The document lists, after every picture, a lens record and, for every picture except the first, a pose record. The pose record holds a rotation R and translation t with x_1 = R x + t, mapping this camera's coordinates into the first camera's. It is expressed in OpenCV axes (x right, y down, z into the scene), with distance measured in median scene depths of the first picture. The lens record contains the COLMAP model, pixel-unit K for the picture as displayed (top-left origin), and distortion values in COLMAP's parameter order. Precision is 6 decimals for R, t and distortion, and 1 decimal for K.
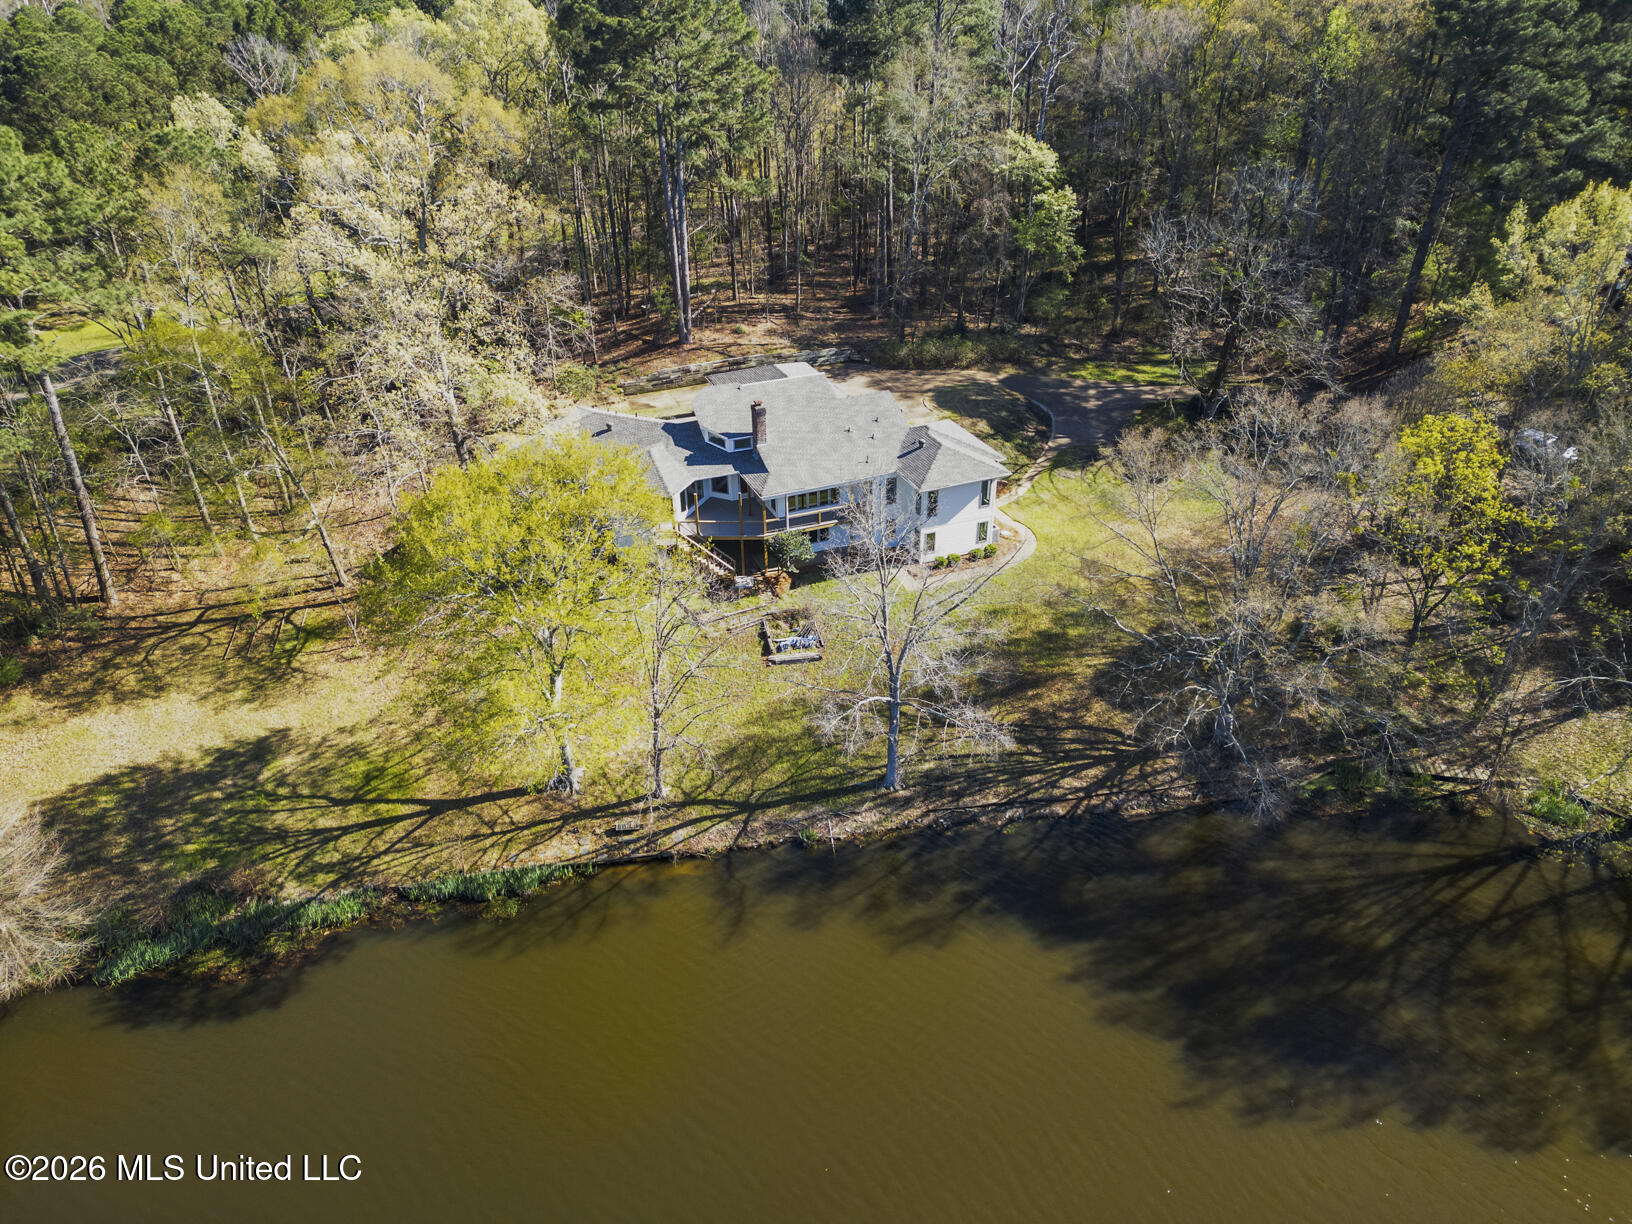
lens RADIAL K [[1109.5, 0, 816.0], [0, 1109.5, 612.0], [0, 0, 1]] dist [0.084579, -0.087218]
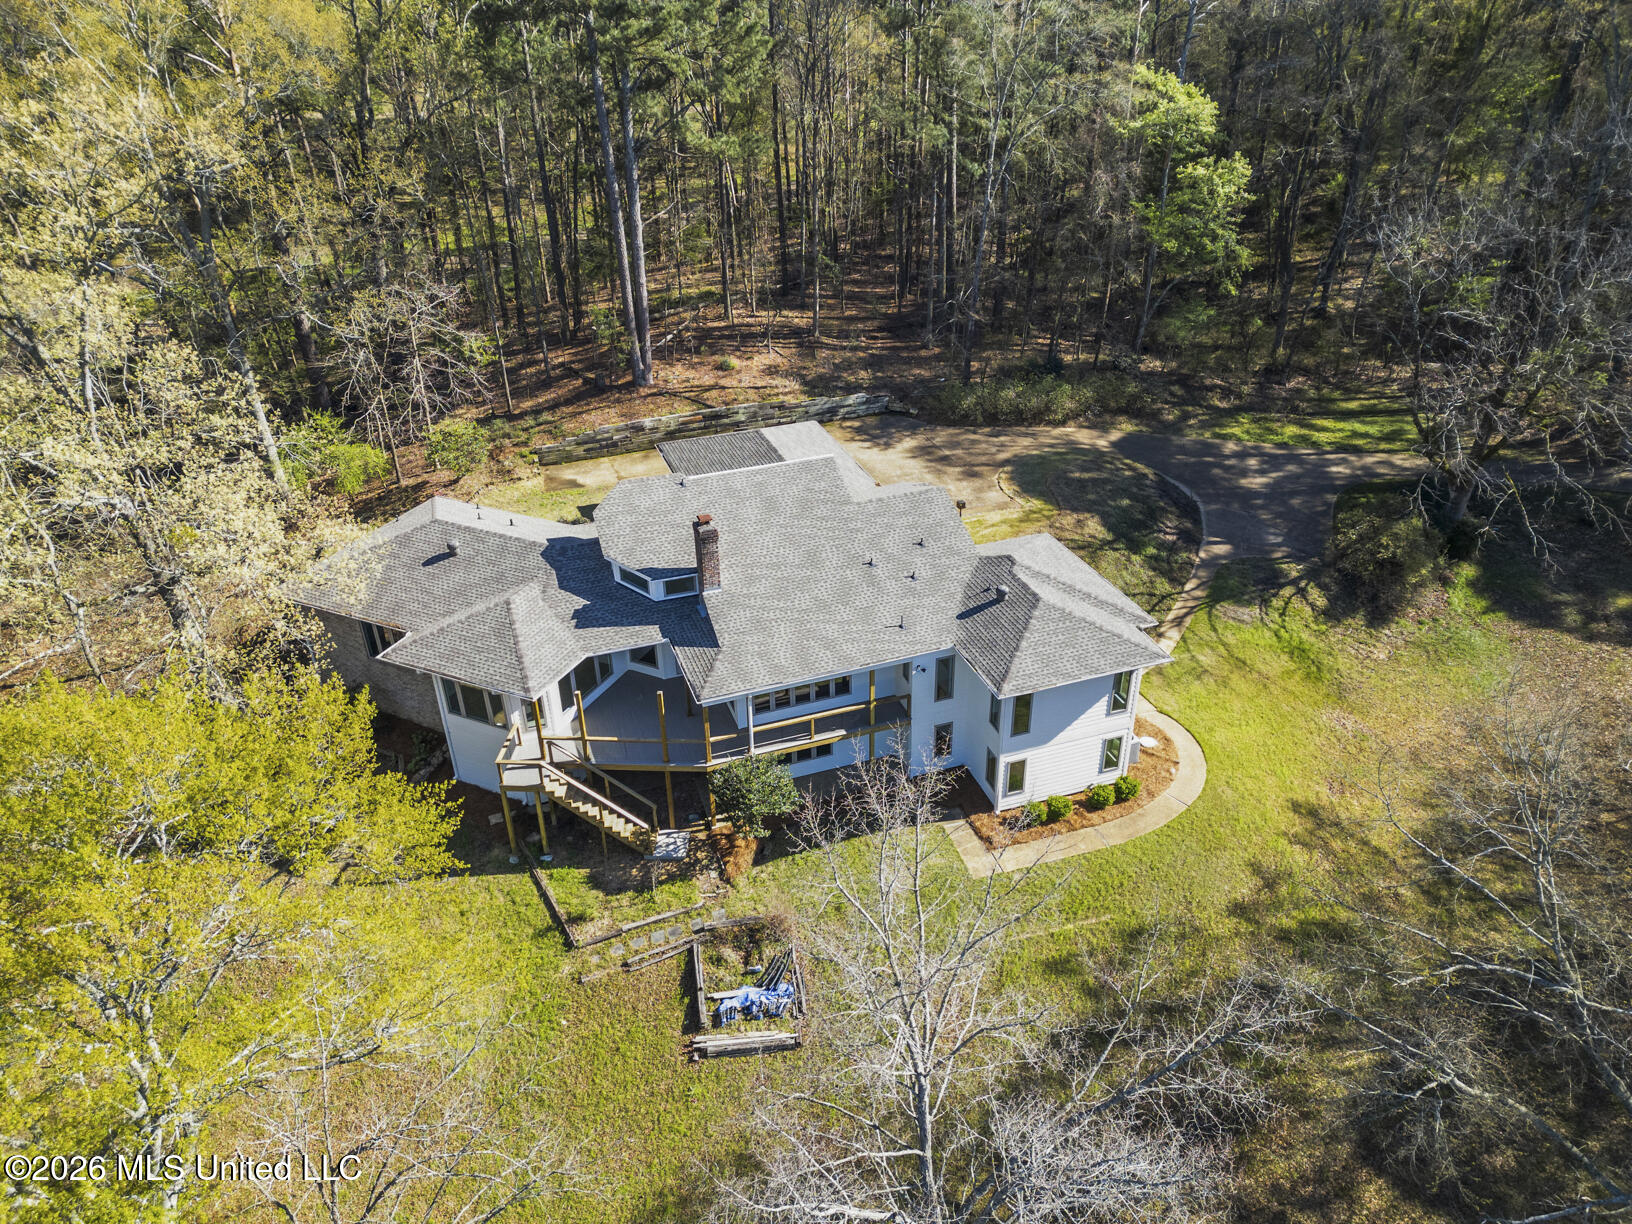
lens RADIAL K [[1109.5, 0, 816.0], [0, 1109.5, 612.0], [0, 0, 1]] dist [0.084579, -0.087218]
pose [[0.998630, 0.020565, -0.048123, 0.023431], [-0.020768, 0.999777, -0.003725, -0.108501], [0.048036, 0.004720, 0.998834, 0.350180]]
